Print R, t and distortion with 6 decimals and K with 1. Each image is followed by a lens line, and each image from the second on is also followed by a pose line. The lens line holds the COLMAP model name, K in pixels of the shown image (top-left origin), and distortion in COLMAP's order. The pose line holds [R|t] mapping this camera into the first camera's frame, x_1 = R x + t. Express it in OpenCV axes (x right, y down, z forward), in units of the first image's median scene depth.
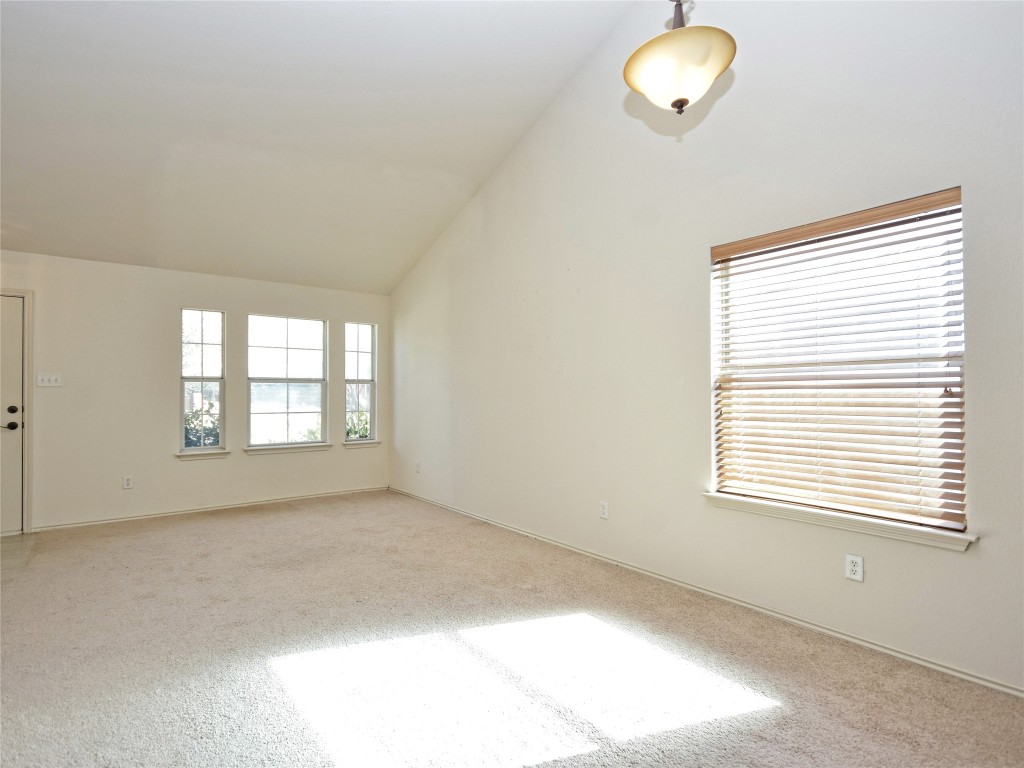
lens RADIAL K [[527.8, 0, 516.5], [0, 527.8, 389.3], [0, 0, 1]] dist [0.007189, -0.001413]
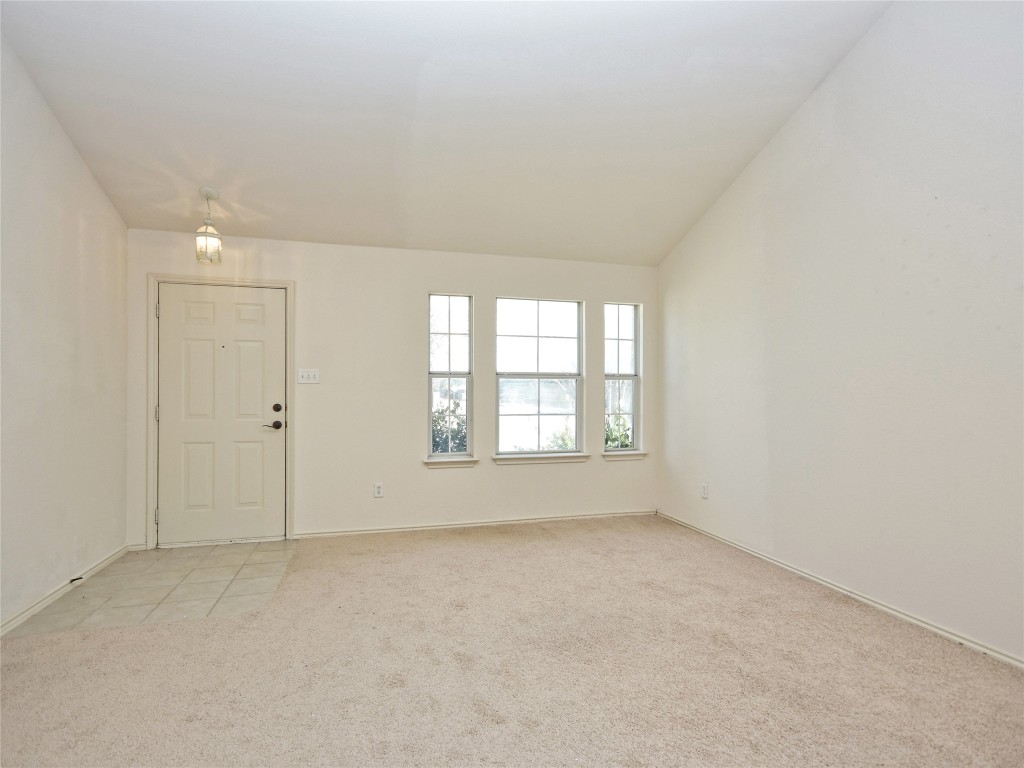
lens RADIAL K [[527.8, 0, 517.8], [0, 527.8, 388.1], [0, 0, 1]] dist [0.007189, -0.001413]
pose [[0.925909, -0.002004, -0.377741, -0.160729], [0.001417, 0.999997, -0.001831, 0.004371], [0.377743, 0.001160, 0.925910, 0.236232]]
